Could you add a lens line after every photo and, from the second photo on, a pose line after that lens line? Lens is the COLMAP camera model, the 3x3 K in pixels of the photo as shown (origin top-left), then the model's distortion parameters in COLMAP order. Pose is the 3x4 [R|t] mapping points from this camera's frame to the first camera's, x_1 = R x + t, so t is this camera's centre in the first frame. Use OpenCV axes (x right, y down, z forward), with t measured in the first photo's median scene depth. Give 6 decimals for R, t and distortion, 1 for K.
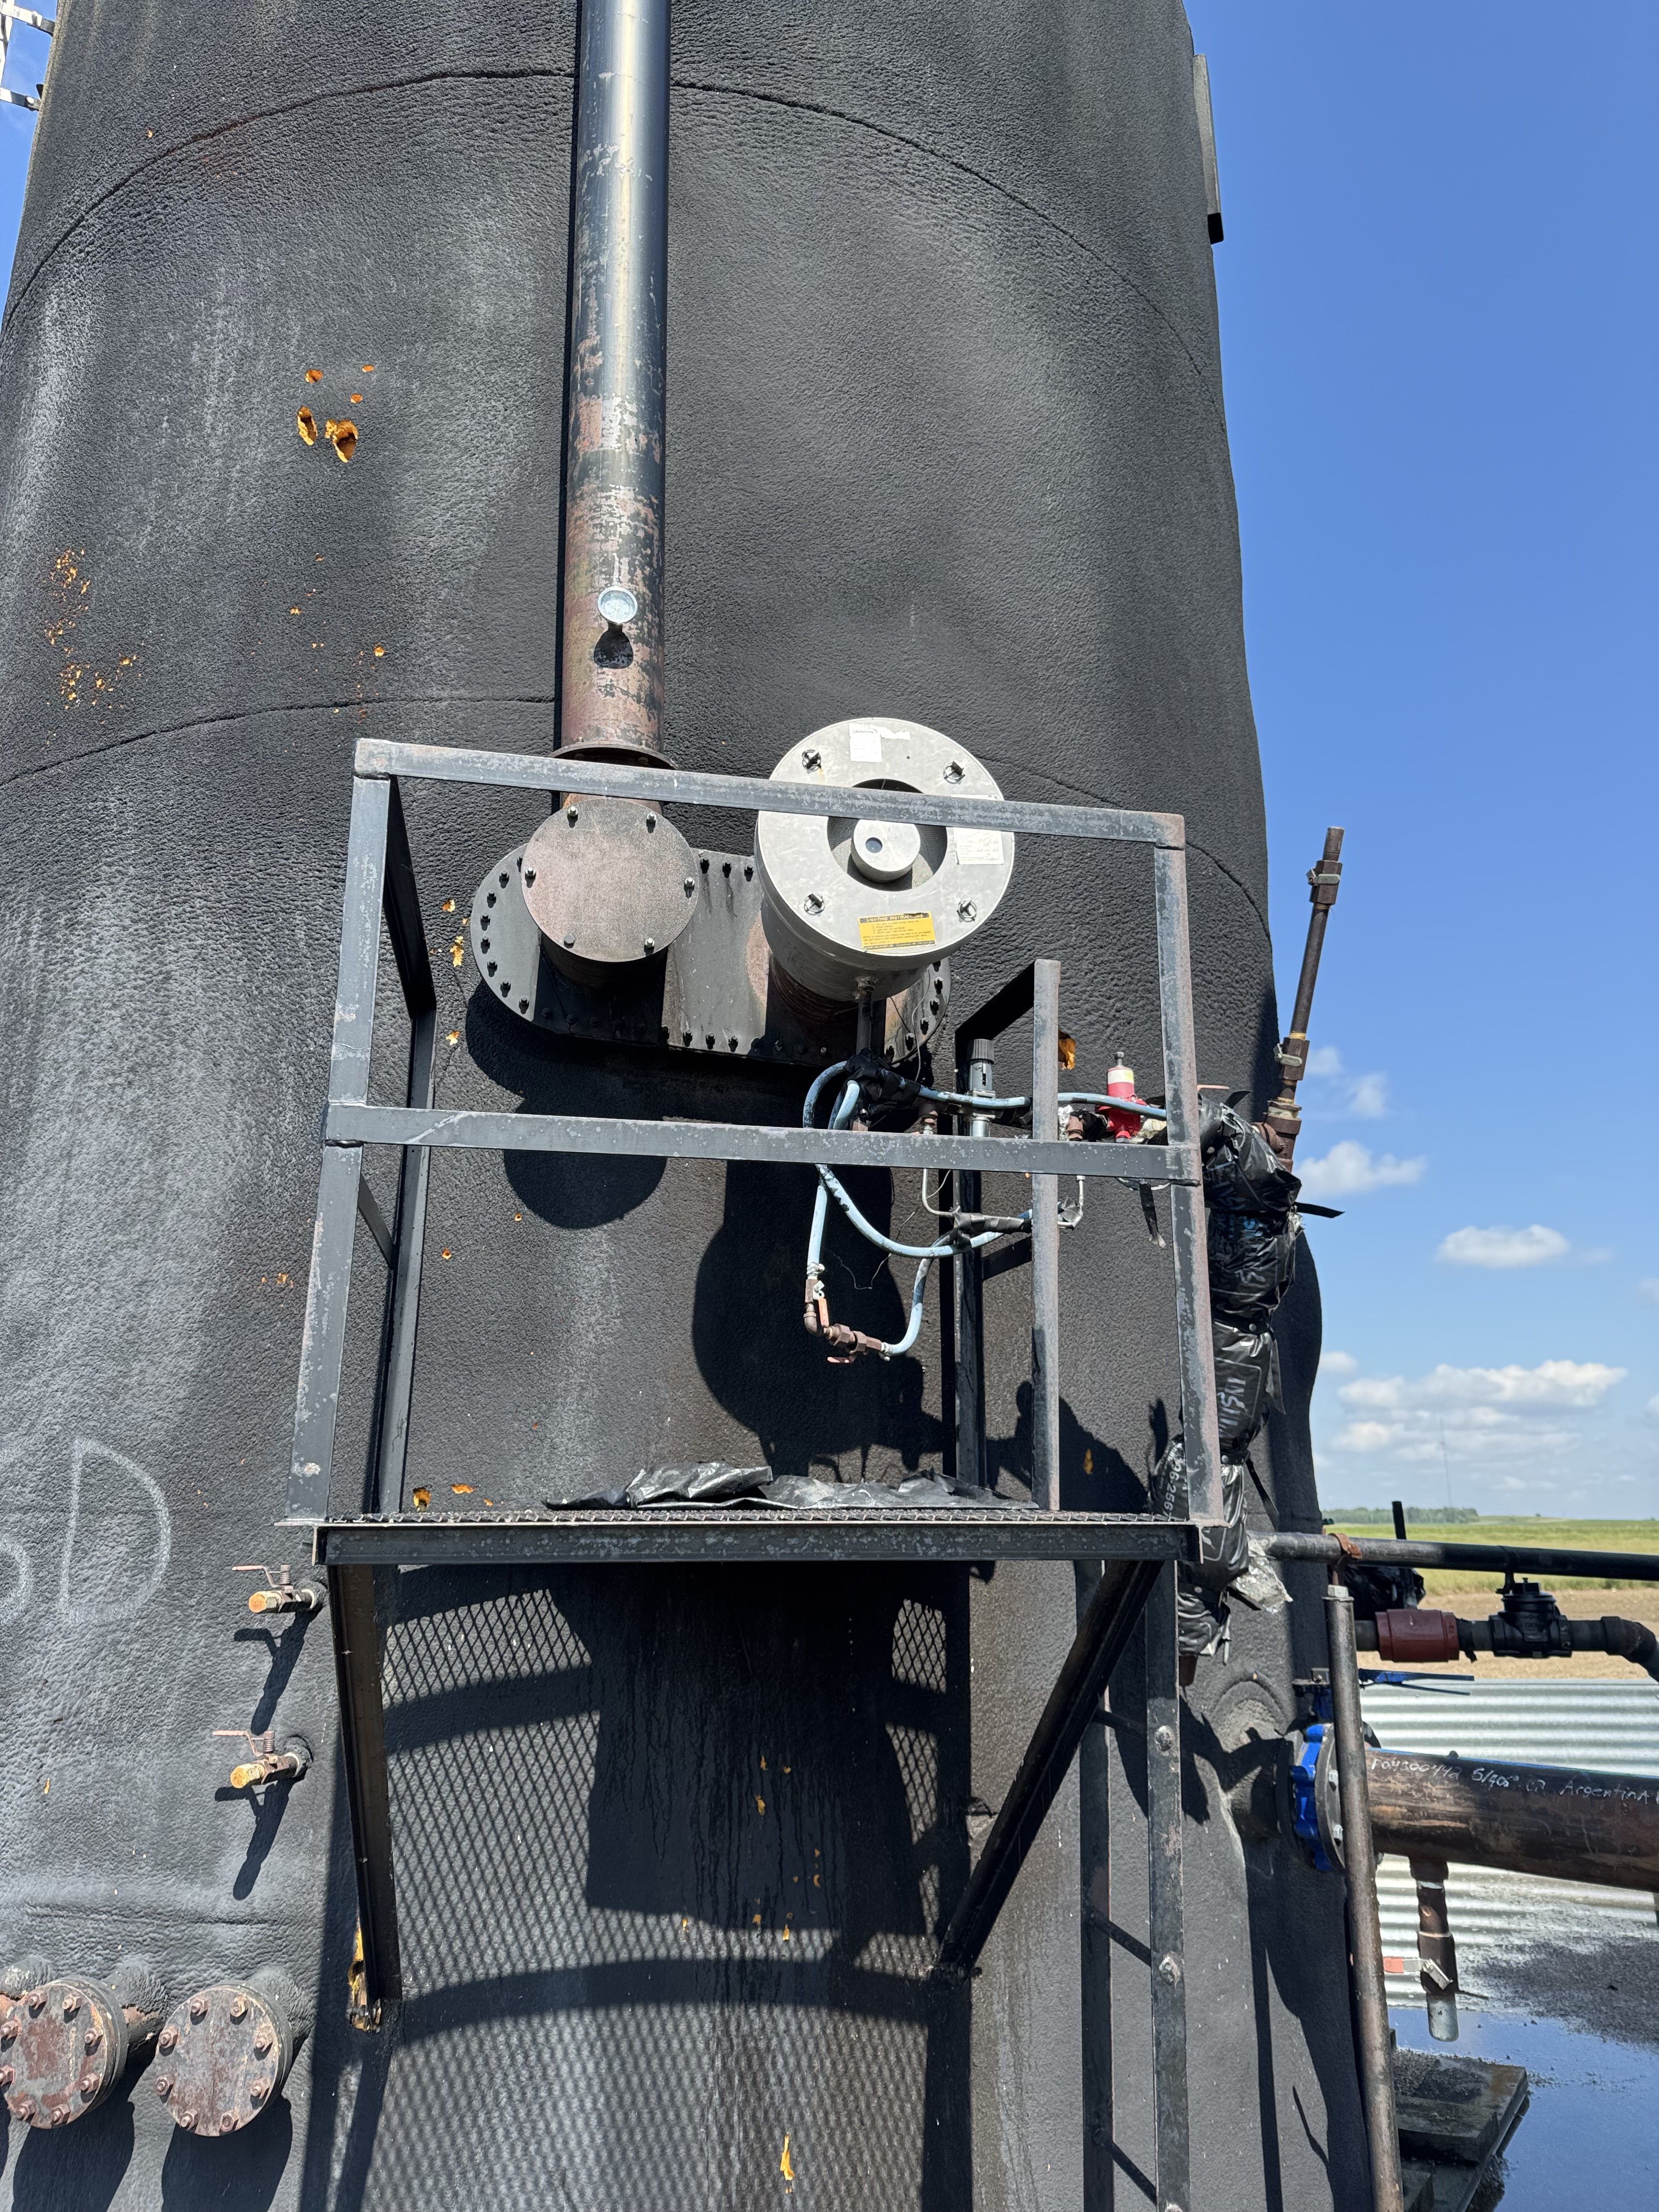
lens RADIAL K [[1490.4, 0, 829.5], [0, 1490.4, 1106.0], [0, 0, 1]] dist [-0.018481, 0.006577]
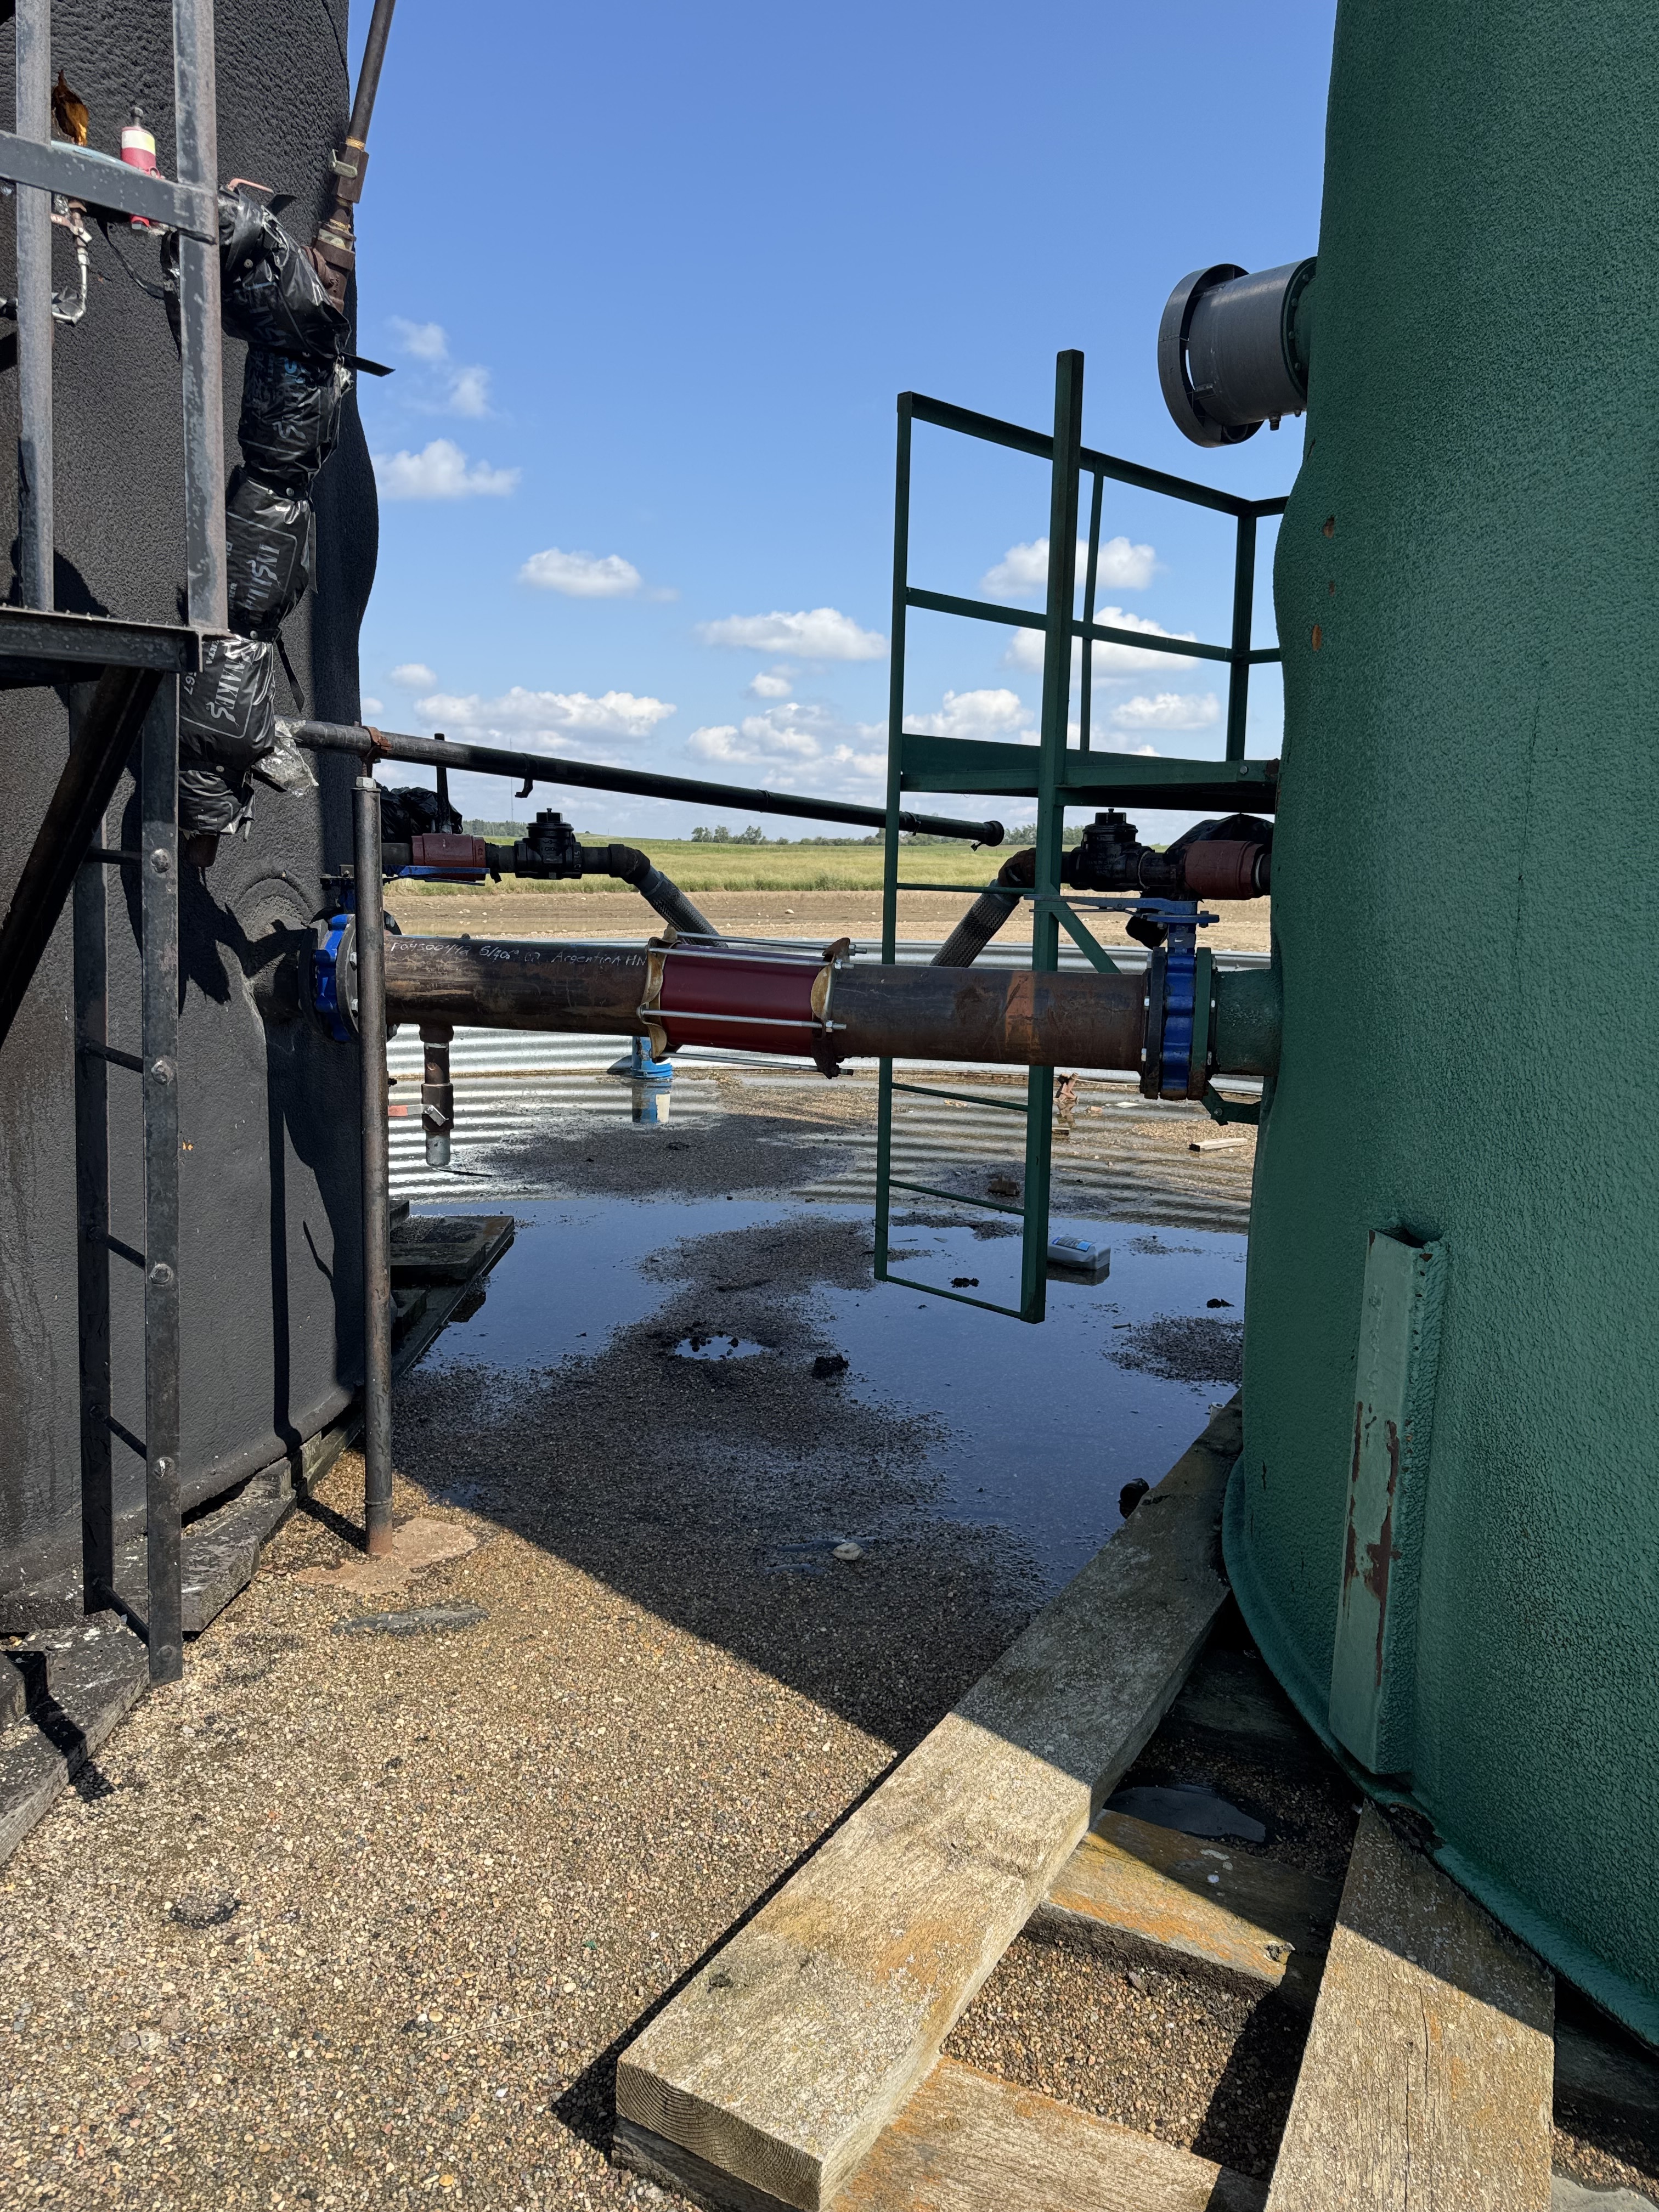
lens RADIAL K [[1471.5, 0, 884.2], [0, 1471.5, 1107.2], [0, 0, 1]] dist [-0.034875, 0.000279]
pose [[0.812298, -0.067813, 0.579286, 0.035203], [-0.180170, 0.915465, 0.359809, 0.110250], [-0.554716, -0.396642, 0.731413, -0.021866]]
